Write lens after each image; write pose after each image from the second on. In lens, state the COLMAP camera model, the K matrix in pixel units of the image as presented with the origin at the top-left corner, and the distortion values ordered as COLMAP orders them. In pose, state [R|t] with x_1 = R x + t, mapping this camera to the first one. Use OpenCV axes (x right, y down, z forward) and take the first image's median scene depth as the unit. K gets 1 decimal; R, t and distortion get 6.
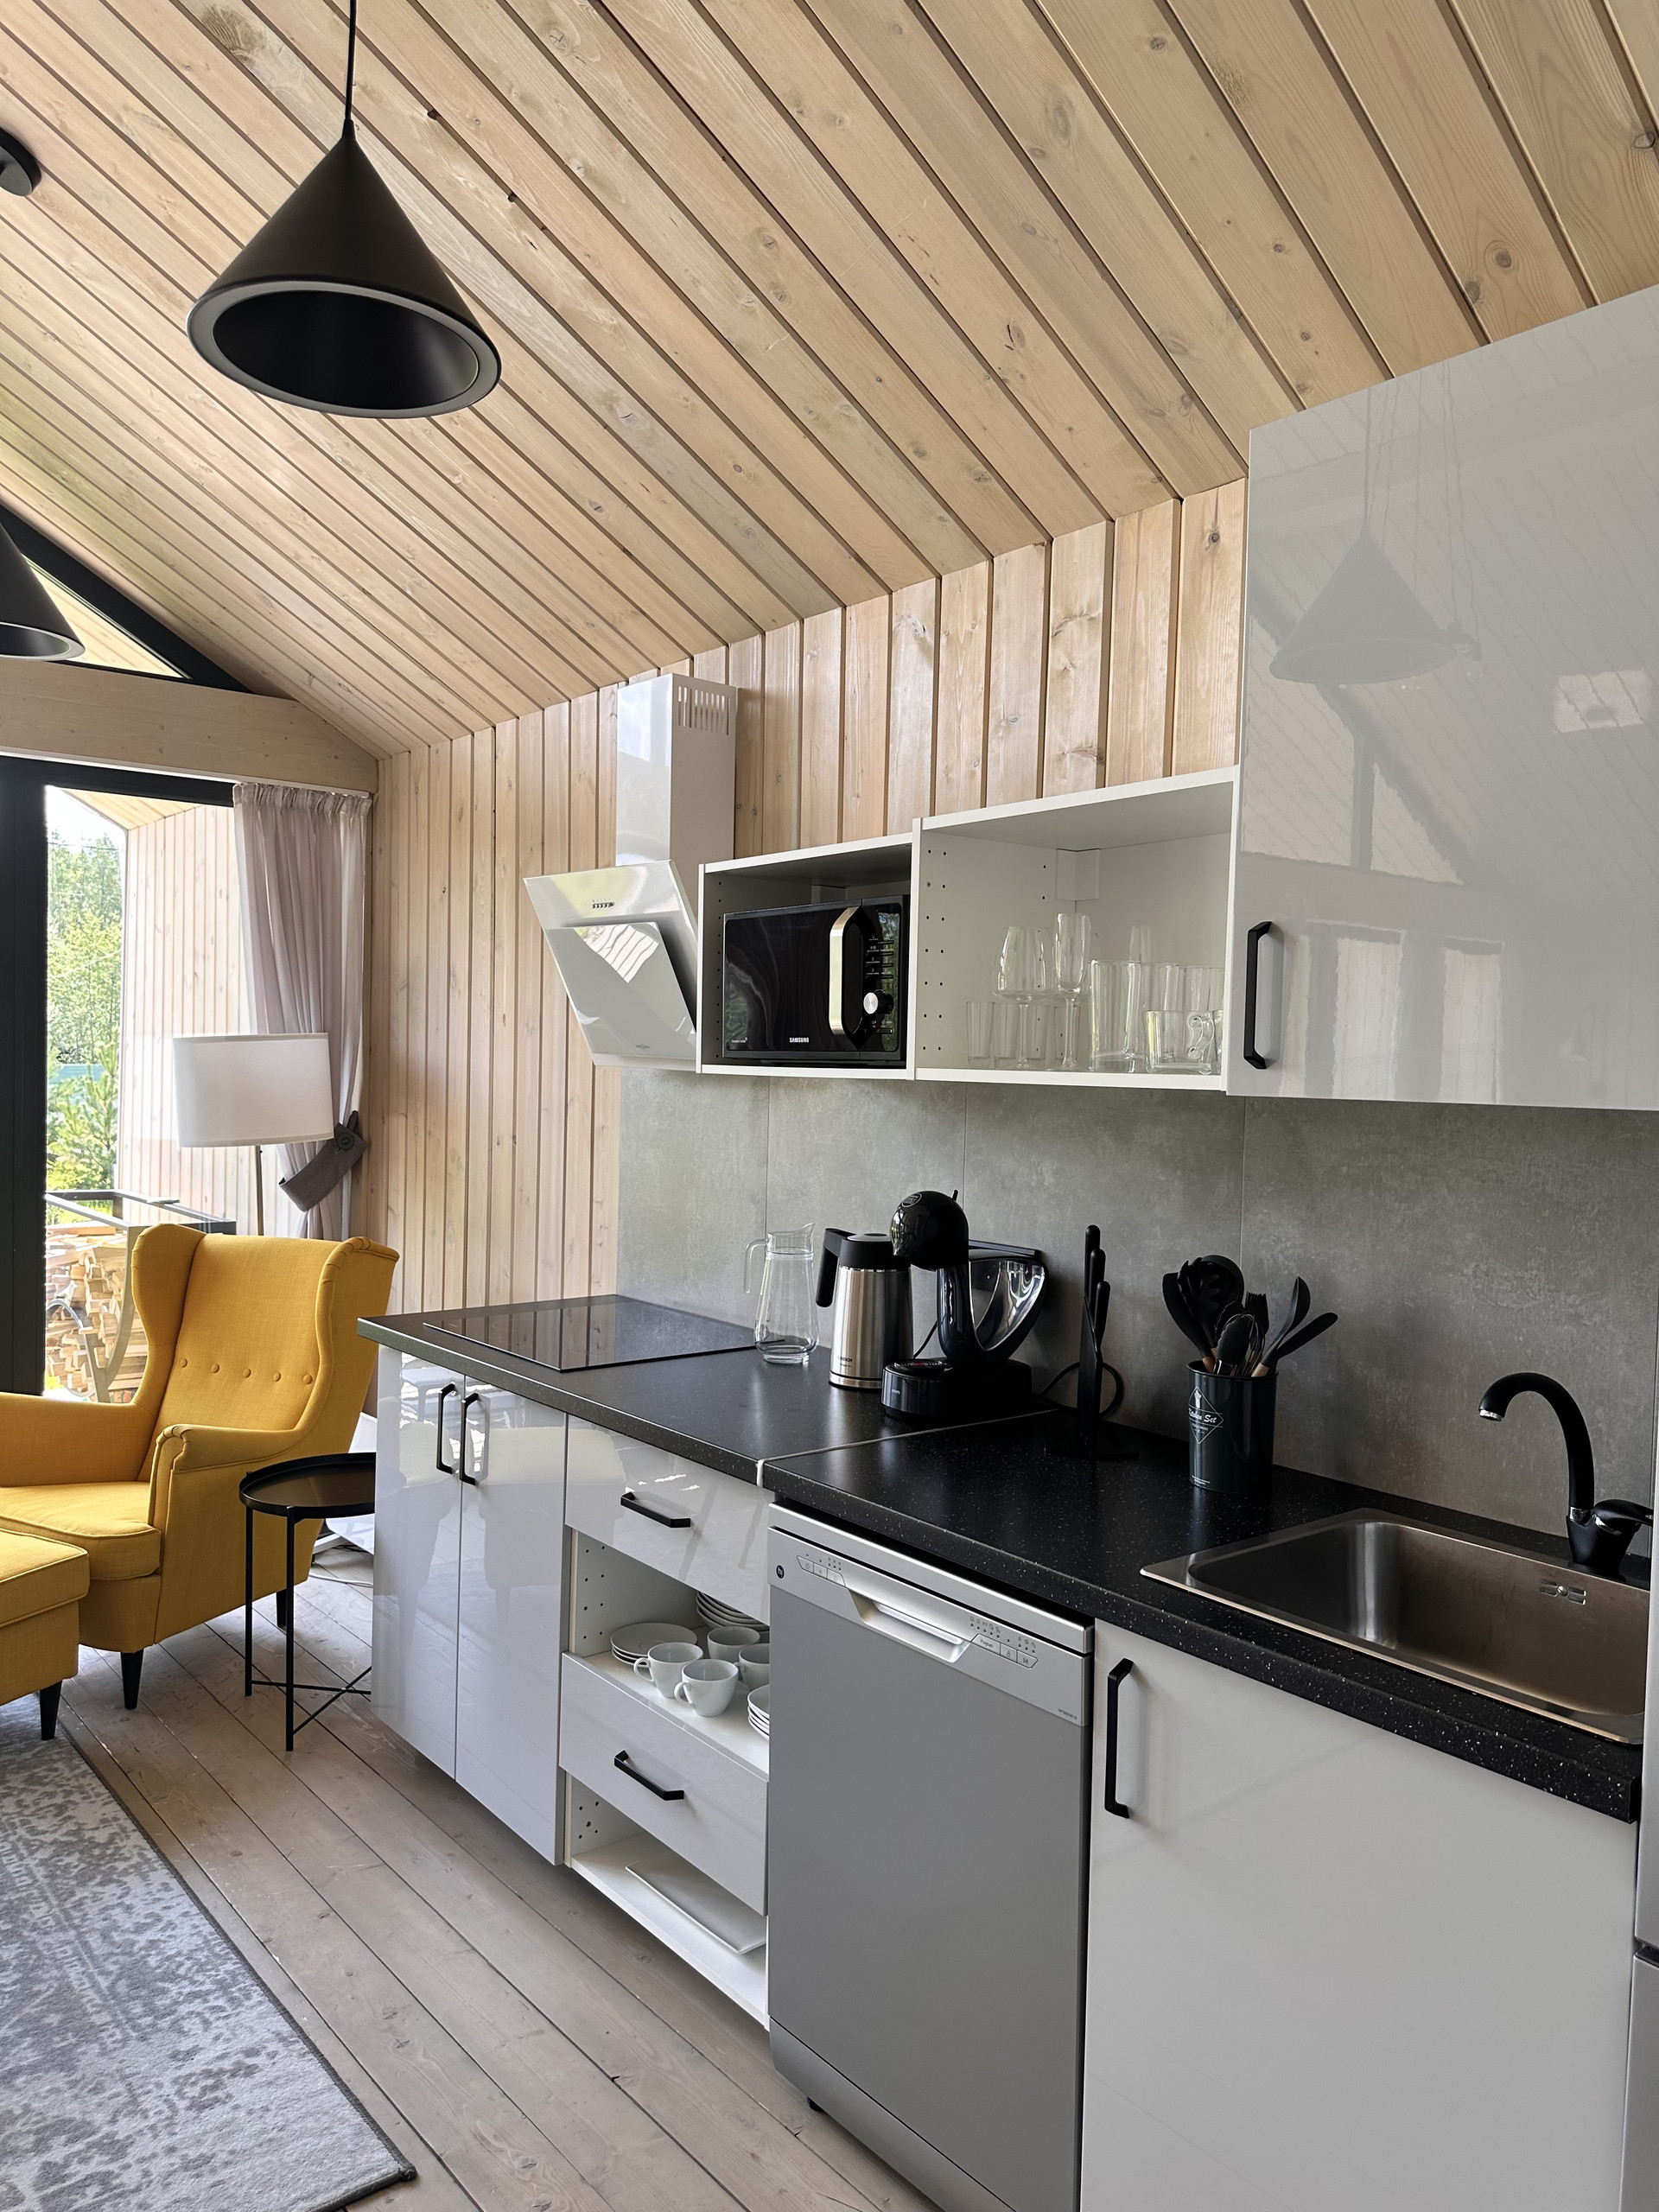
lens RADIAL K [[1616.6, 0, 831.9], [0, 1616.6, 1114.0], [0, 0, 1]] dist [0.044568, -0.052254]
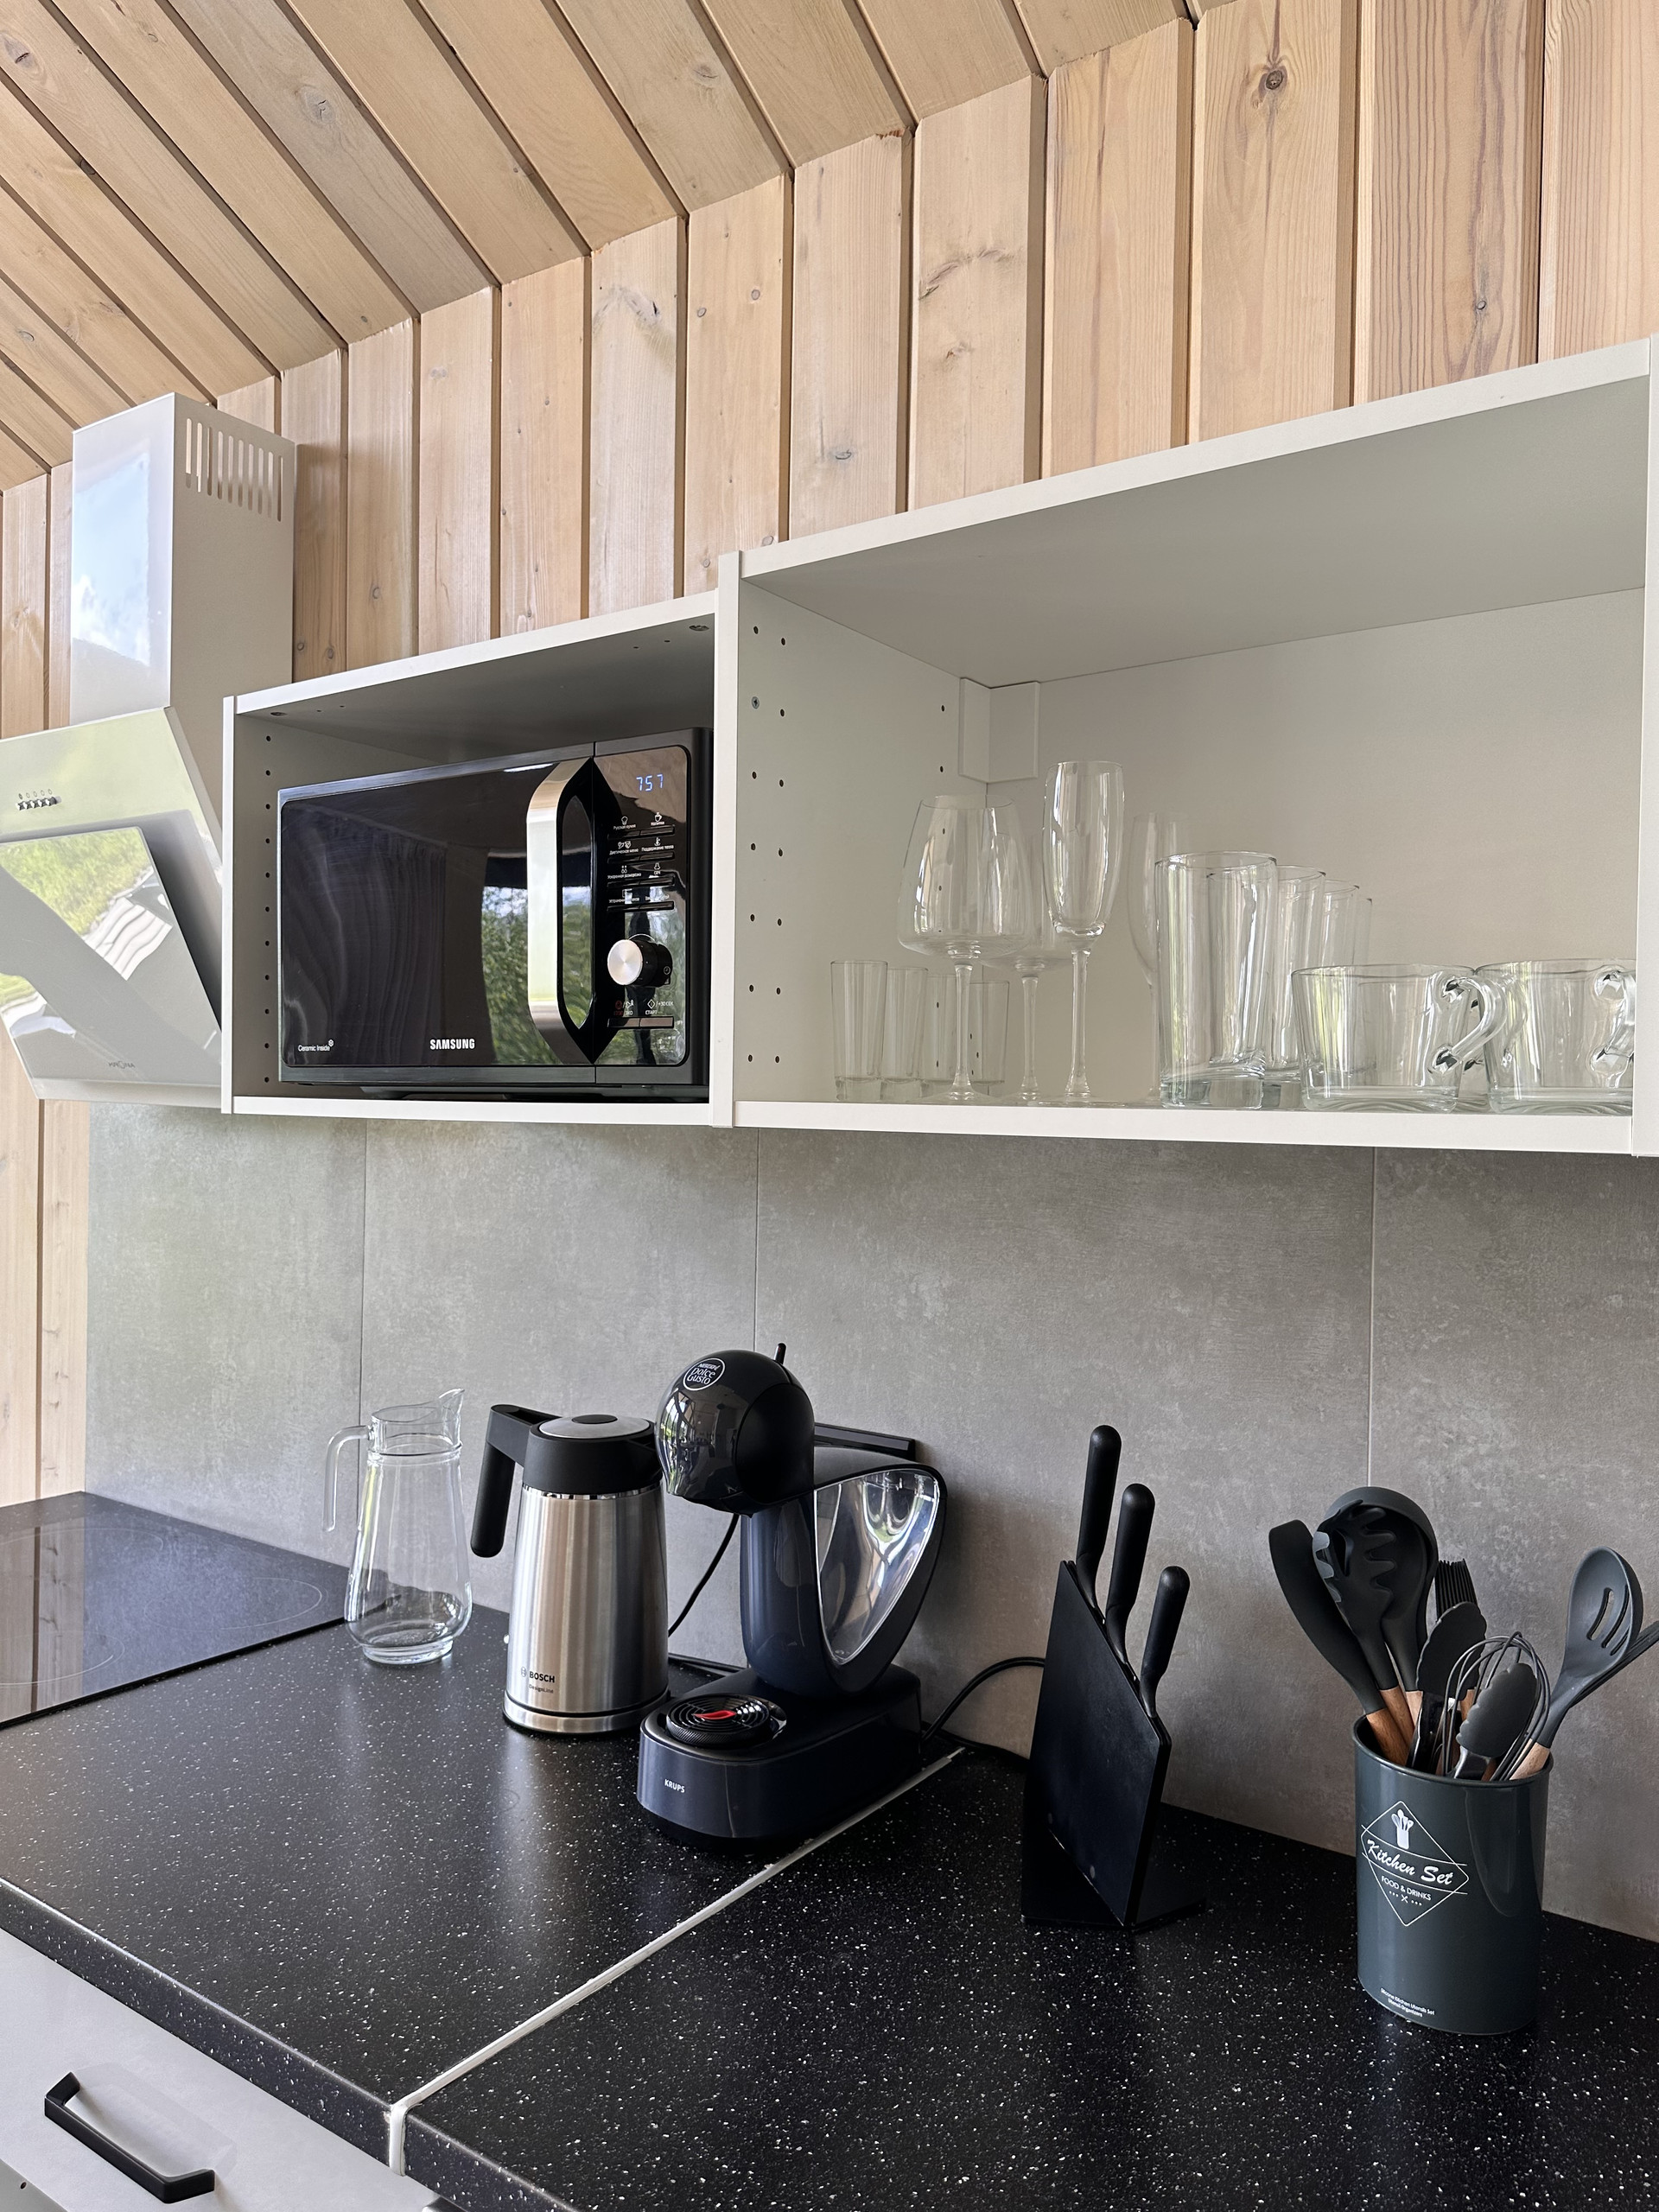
lens RADIAL K [[1616.6, 0, 842.4], [0, 1616.6, 1104.8], [0, 0, 1]] dist [0.044568, -0.052254]
pose [[0.962570, -0.008518, 0.270901, -0.036863], [0.014680, 0.999677, -0.020727, -0.015103], [-0.270637, 0.023929, 0.962384, 0.475846]]
